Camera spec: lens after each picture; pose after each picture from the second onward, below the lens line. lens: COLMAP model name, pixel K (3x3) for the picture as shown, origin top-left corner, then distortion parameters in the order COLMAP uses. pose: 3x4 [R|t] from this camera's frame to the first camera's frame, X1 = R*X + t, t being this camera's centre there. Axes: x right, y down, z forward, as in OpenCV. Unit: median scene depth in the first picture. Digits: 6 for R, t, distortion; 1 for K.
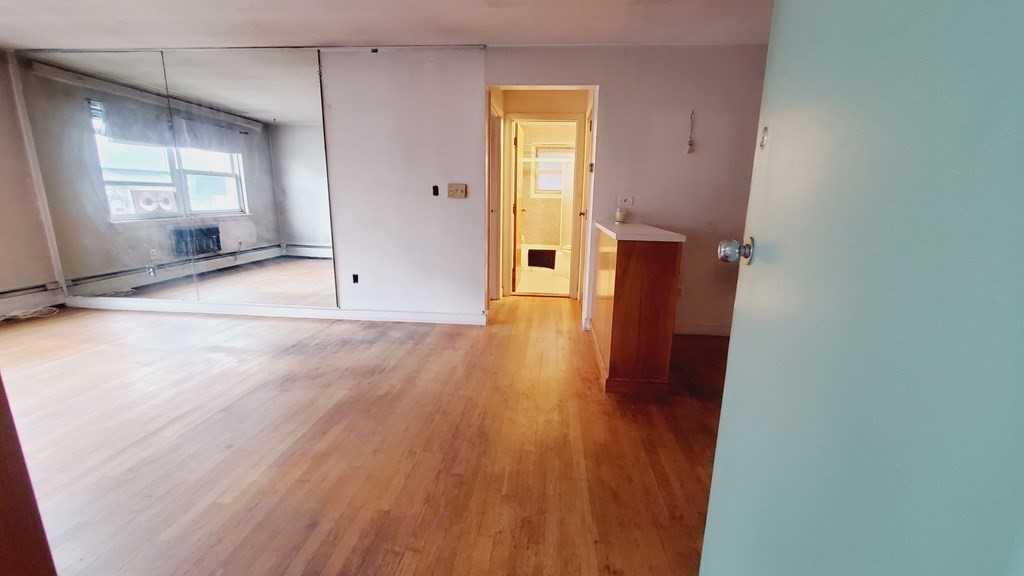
lens RADIAL K [[407.3, 0, 518.2], [0, 407.3, 285.9], [0, 0, 1]] dist [0.002280, -0.002566]
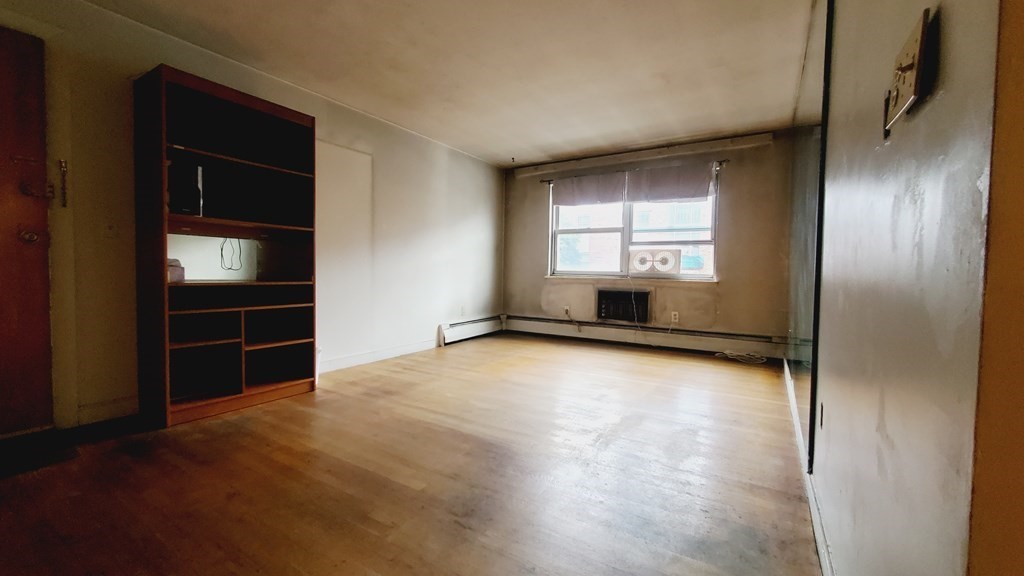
lens RADIAL K [[407.3, 0, 518.2], [0, 407.3, 285.9], [0, 0, 1]] dist [0.002280, -0.002566]
pose [[-0.447293, 0.012525, -0.894300, 0.074384], [-0.208427, 0.970912, 0.117845, -0.122546], [0.869763, 0.239108, -0.431672, 0.879038]]
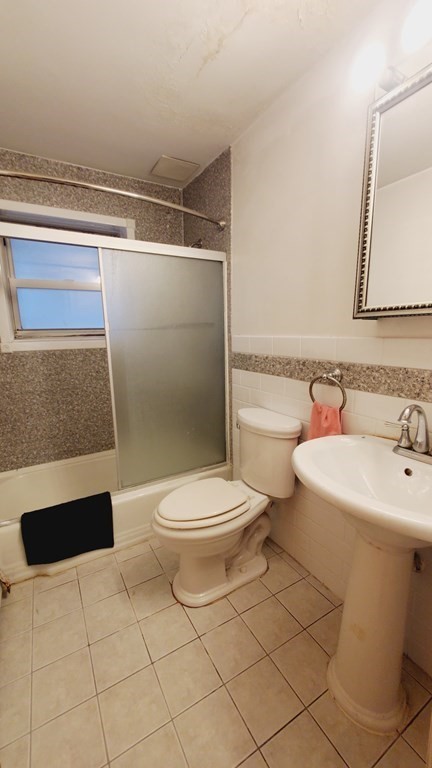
lens RADIAL K [[305.5, 0, 219.5], [0, 305.5, 387.7], [0, 0, 1]] dist [0.002280, -0.002566]
pose [[0.811714, -0.137446, 0.567653, 0.050500], [0.150142, 0.988358, 0.024616, -0.293664], [-0.564428, 0.065247, 0.822900, 1.207354]]
